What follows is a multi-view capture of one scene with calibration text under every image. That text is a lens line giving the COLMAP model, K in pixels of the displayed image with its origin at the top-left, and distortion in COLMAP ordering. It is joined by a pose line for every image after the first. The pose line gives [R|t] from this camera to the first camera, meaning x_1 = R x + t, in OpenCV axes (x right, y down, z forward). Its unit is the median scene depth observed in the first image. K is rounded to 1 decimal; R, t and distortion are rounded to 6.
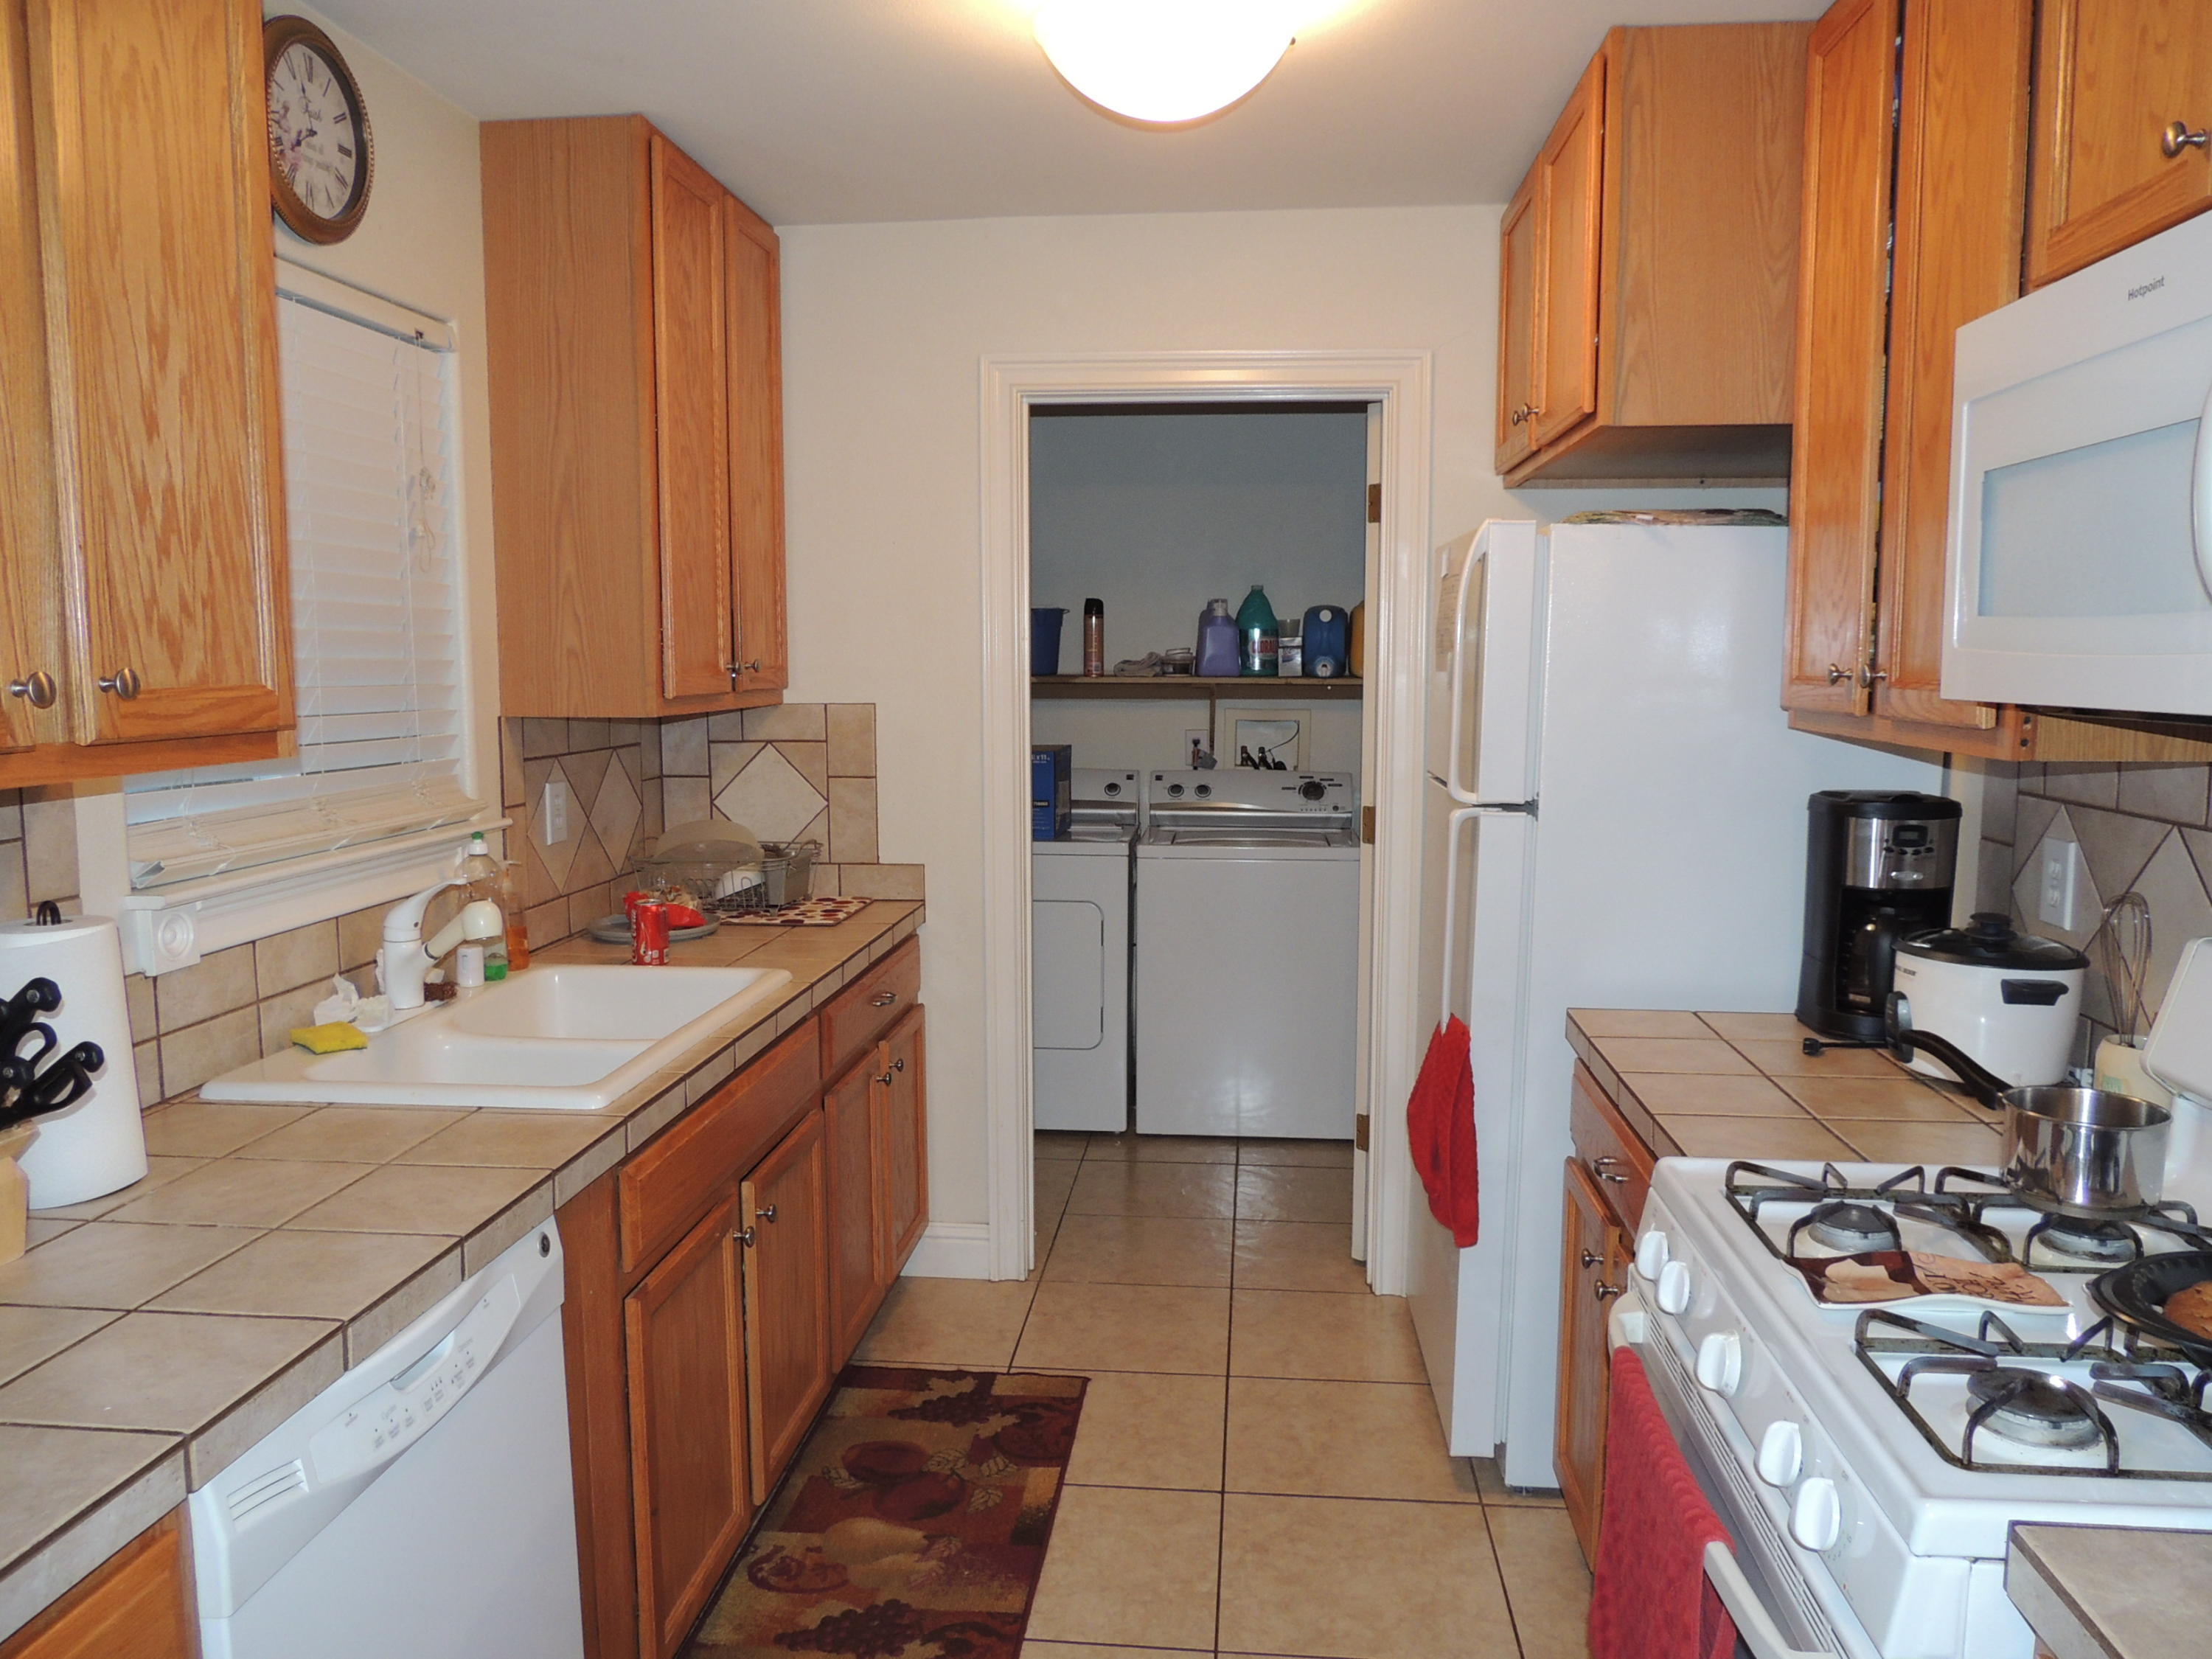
lens RADIAL K [[1587.0, 0, 1104.6], [0, 1587.0, 828.9], [0, 0, 1]] dist [-0.021001, -0.000426]
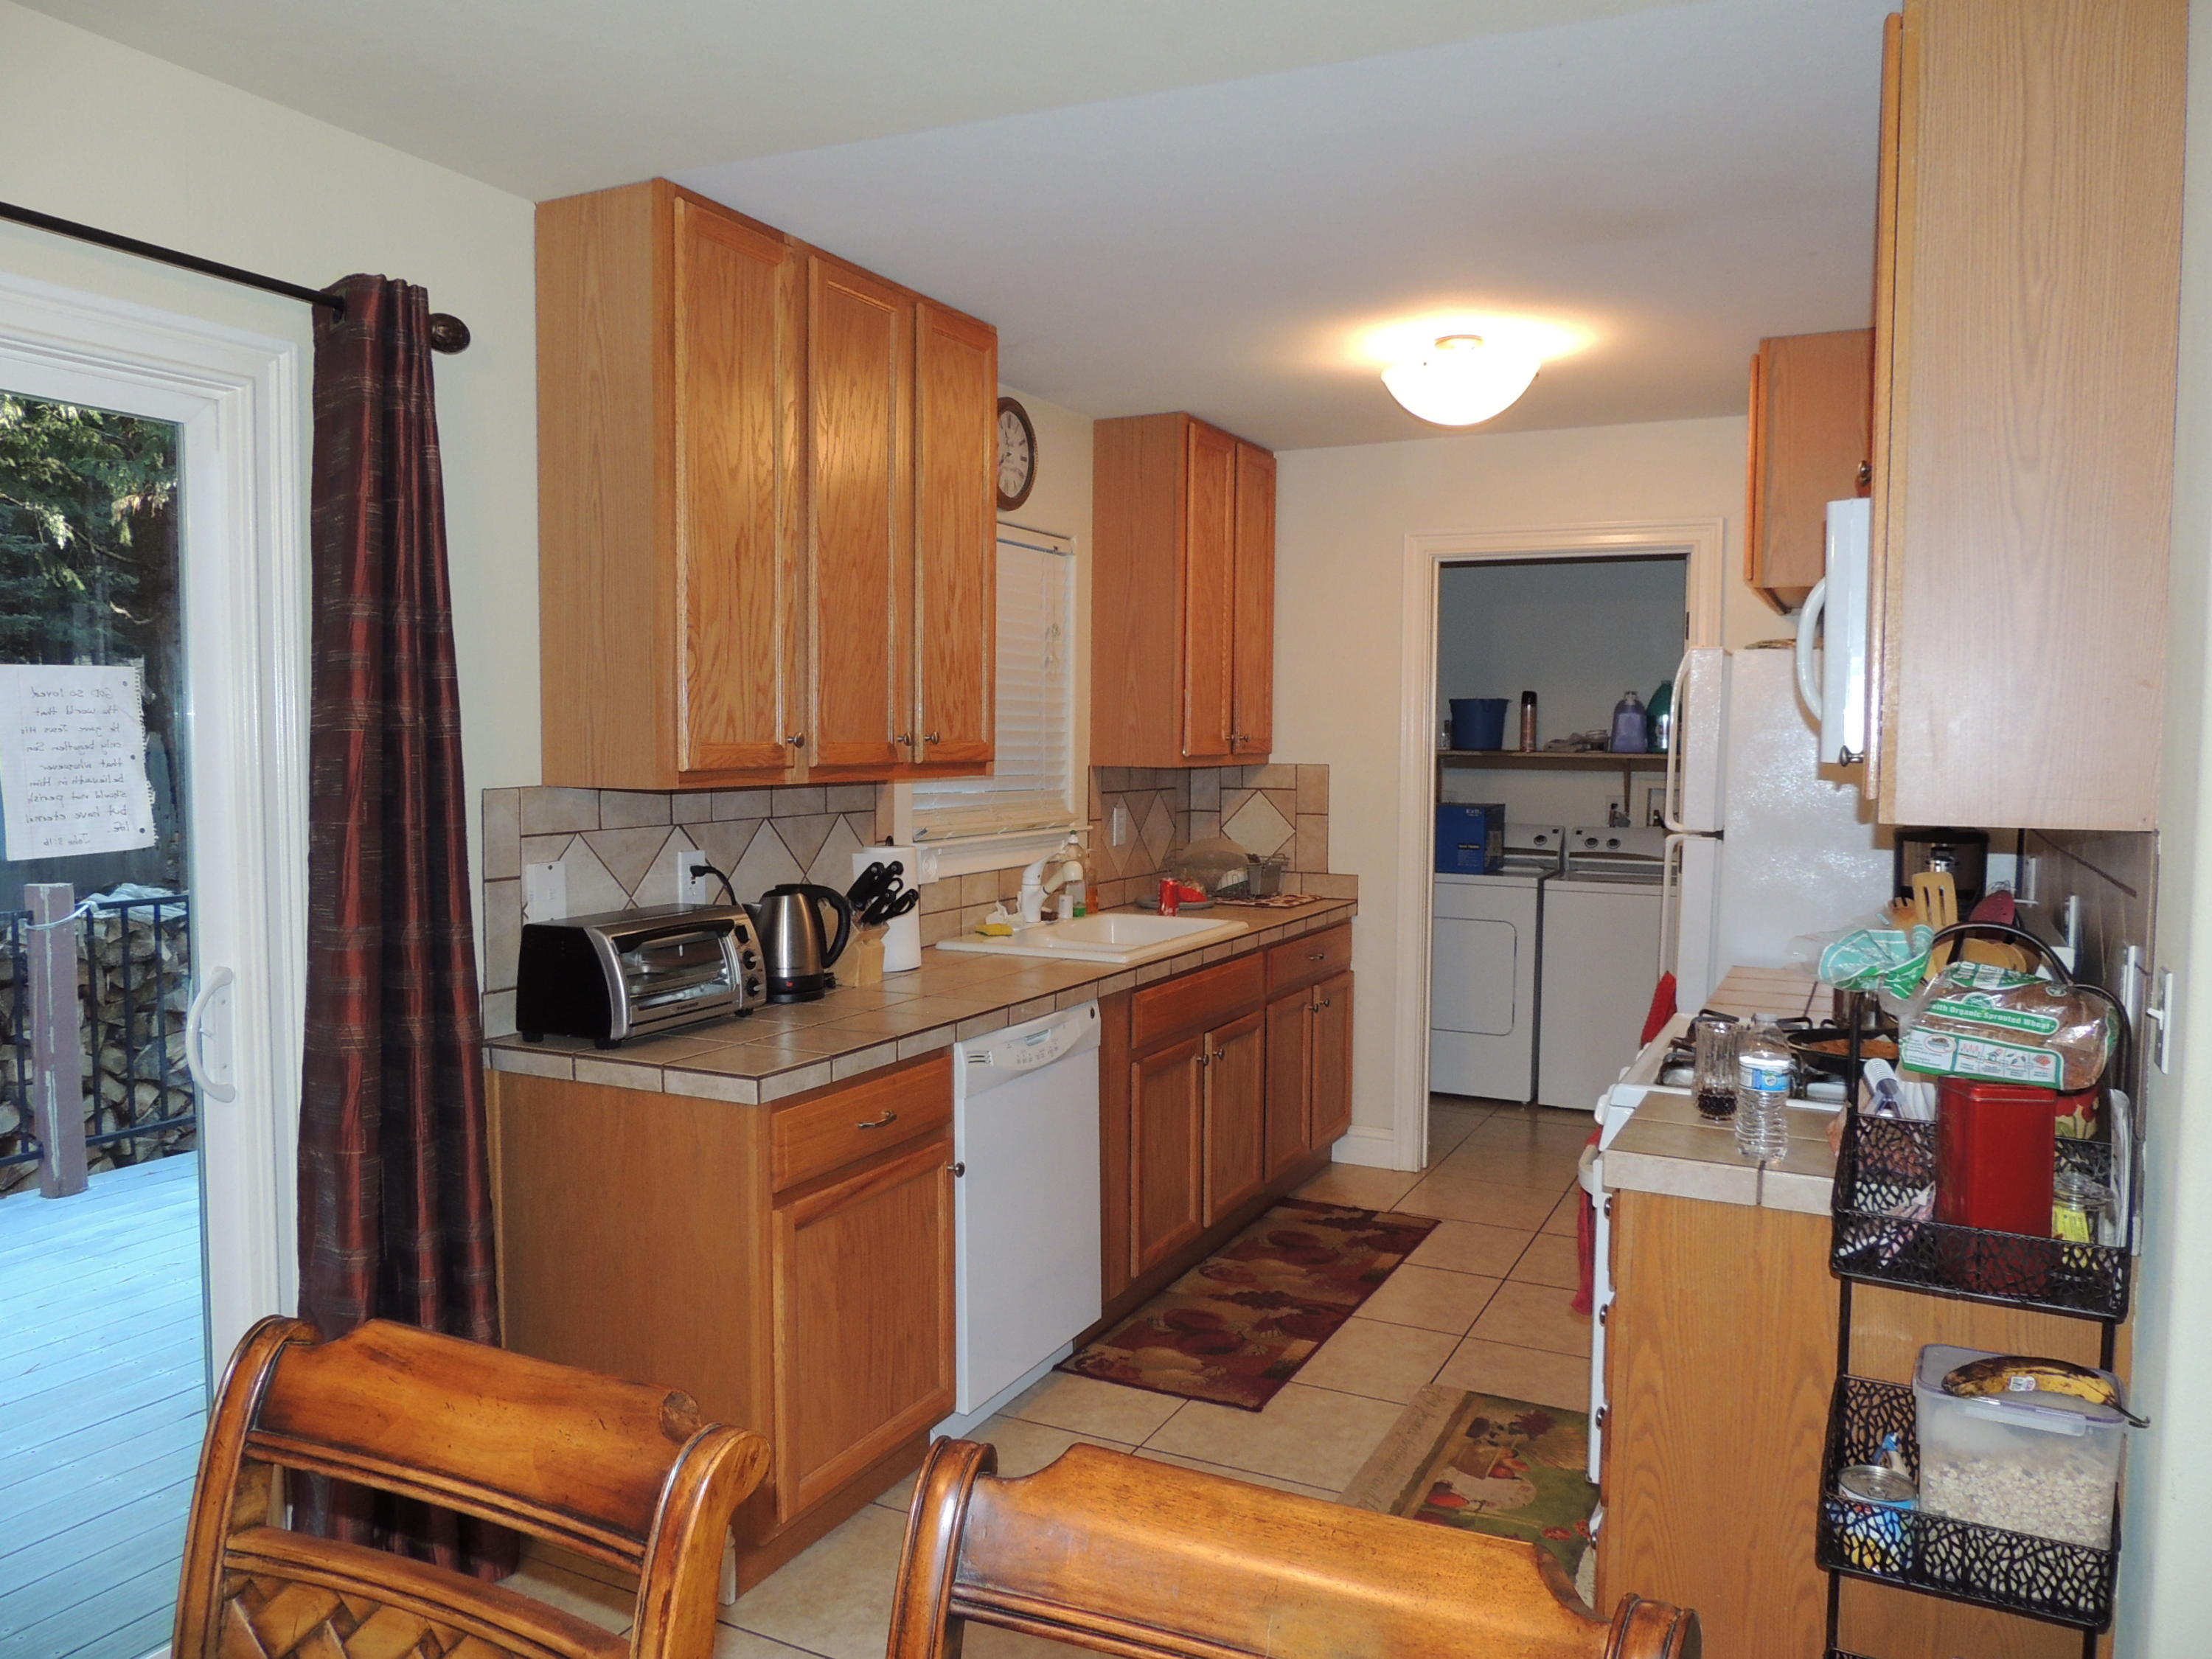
lens RADIAL K [[1587.0, 0, 1104.6], [0, 1587.0, 828.9], [0, 0, 1]] dist [-0.021001, -0.000426]
pose [[0.934643, 0.030651, -0.354264, 0.229114], [-0.048670, 0.997929, -0.042063, 0.065430], [0.352241, 0.056556, 0.934199, -0.558191]]
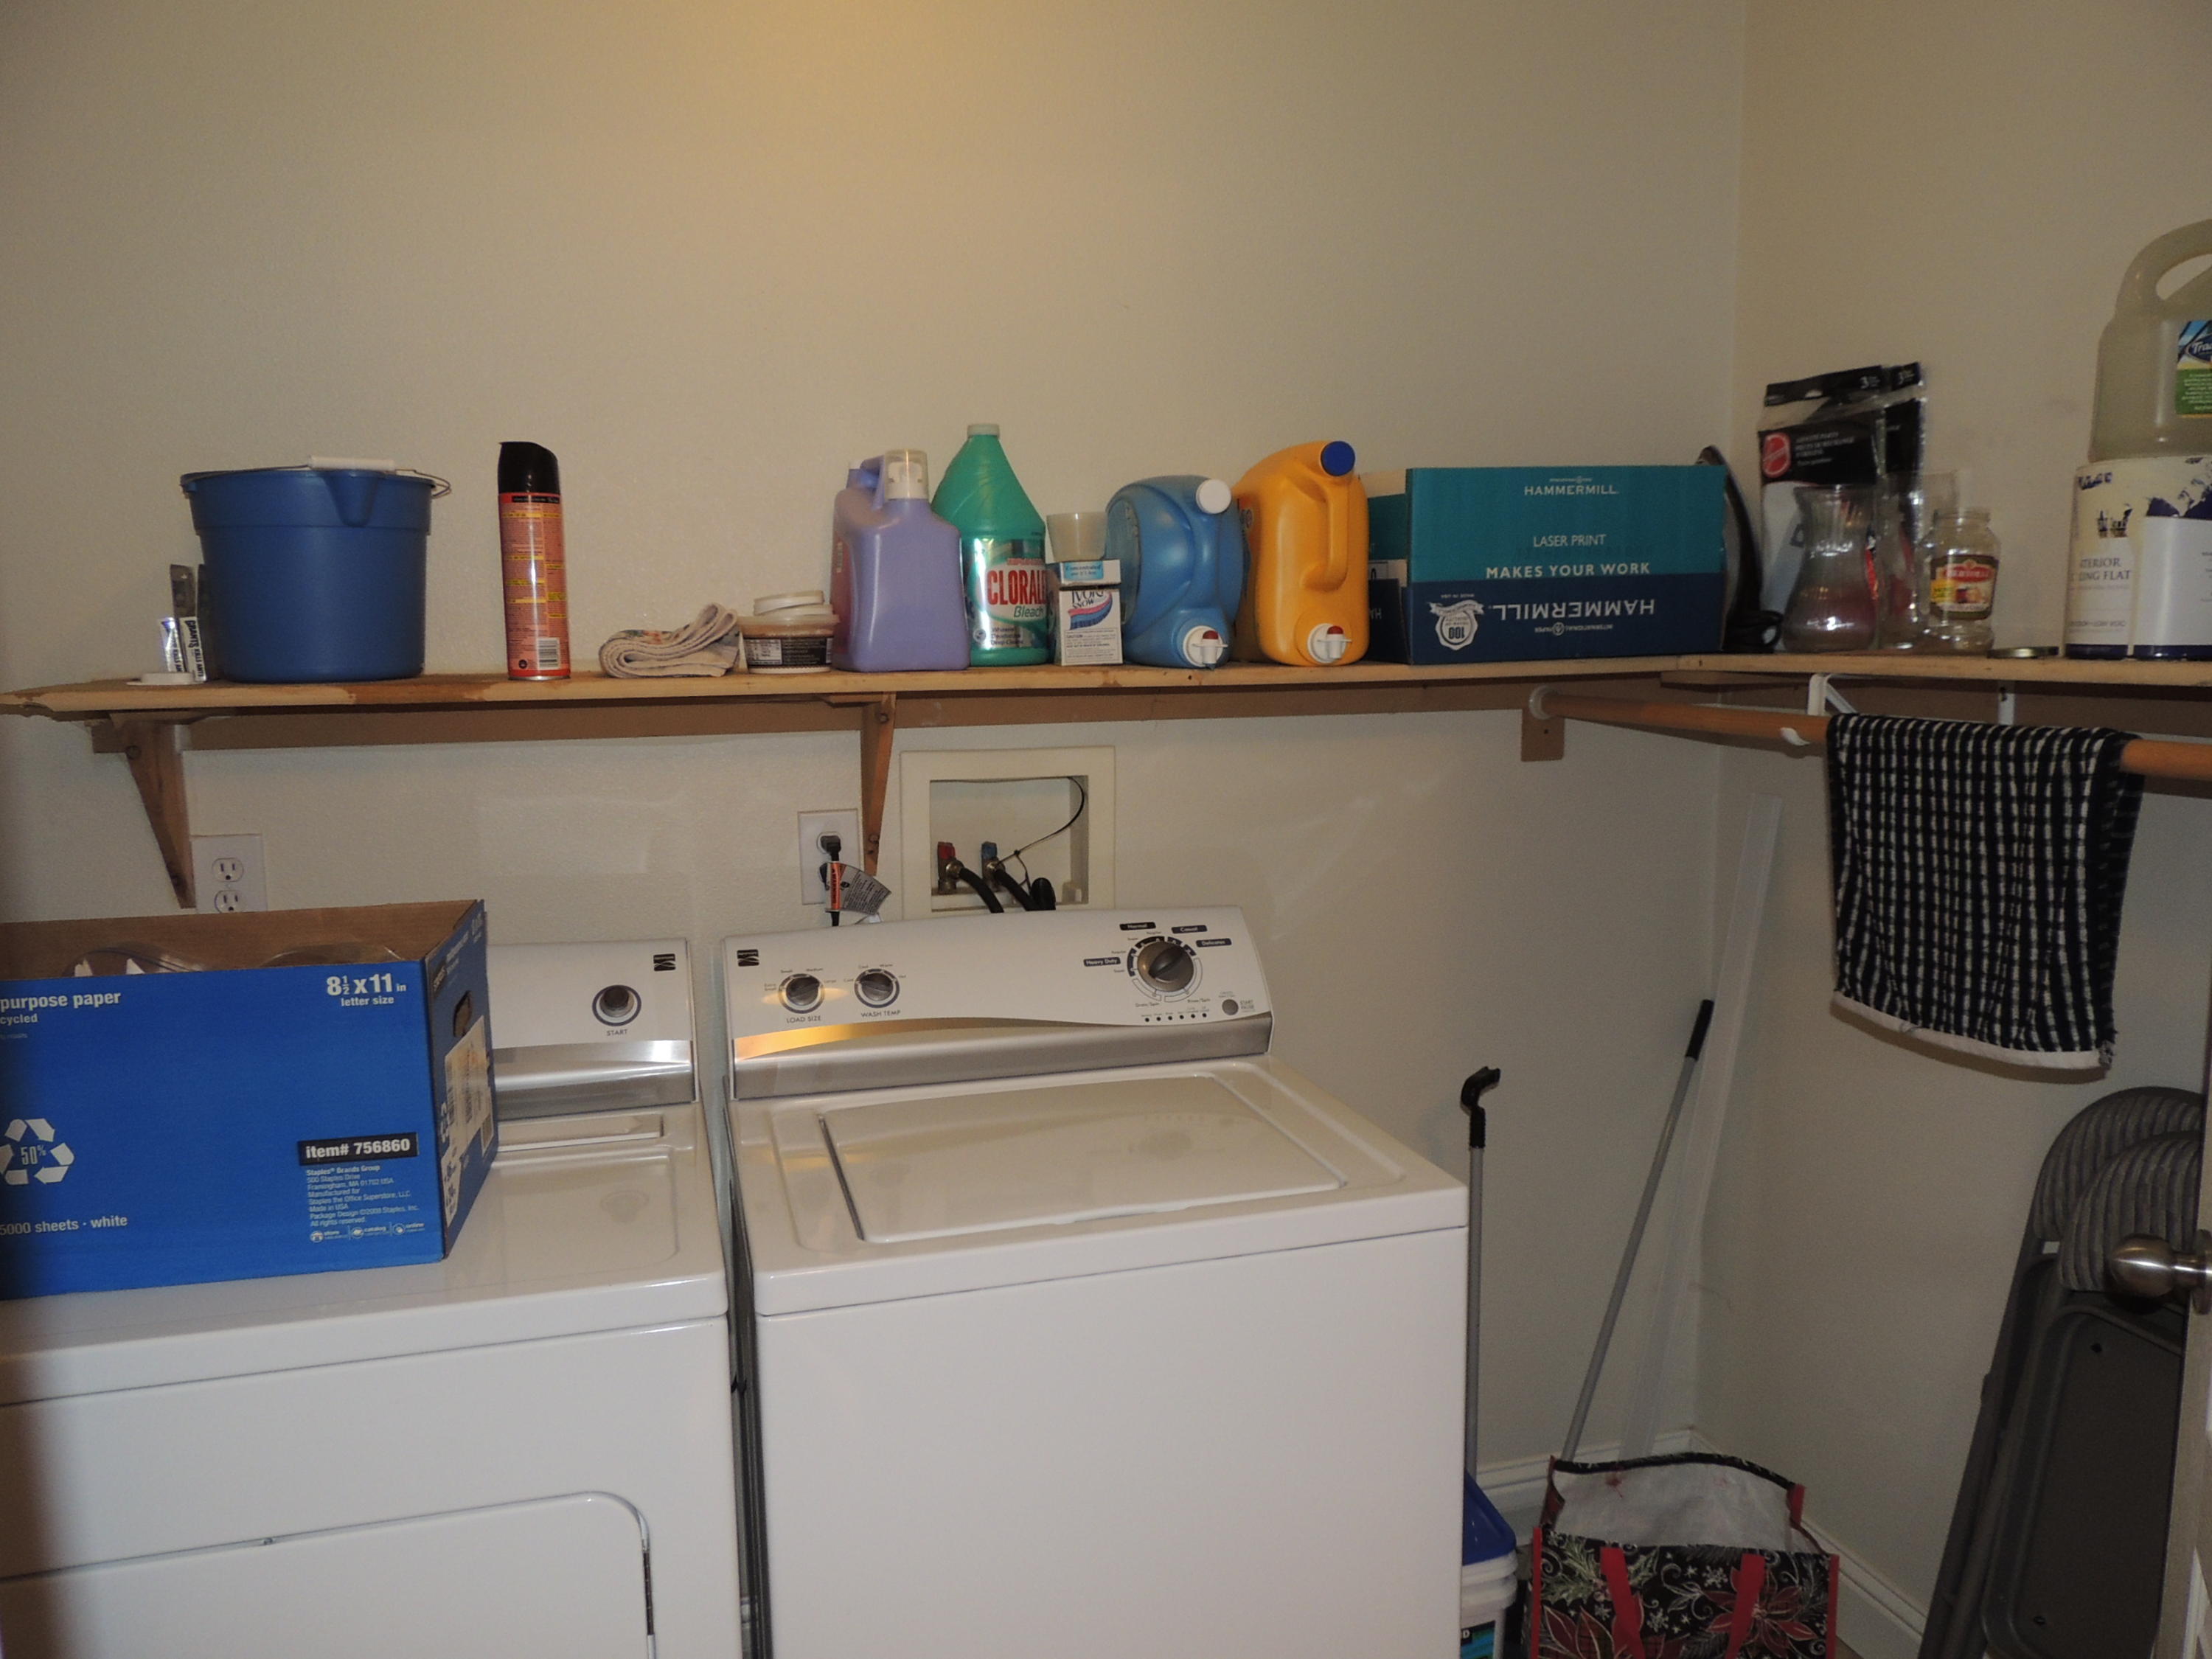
lens RADIAL K [[1555.3, 0, 1102.0], [0, 1555.3, 806.3], [0, 0, 1]] dist [-0.008595, -0.001213]
pose [[0.931633, -0.055014, 0.359212, -0.027701], [0.053733, 0.998463, 0.013558, -0.119230], [-0.359406, 0.006671, 0.933157, 1.152508]]
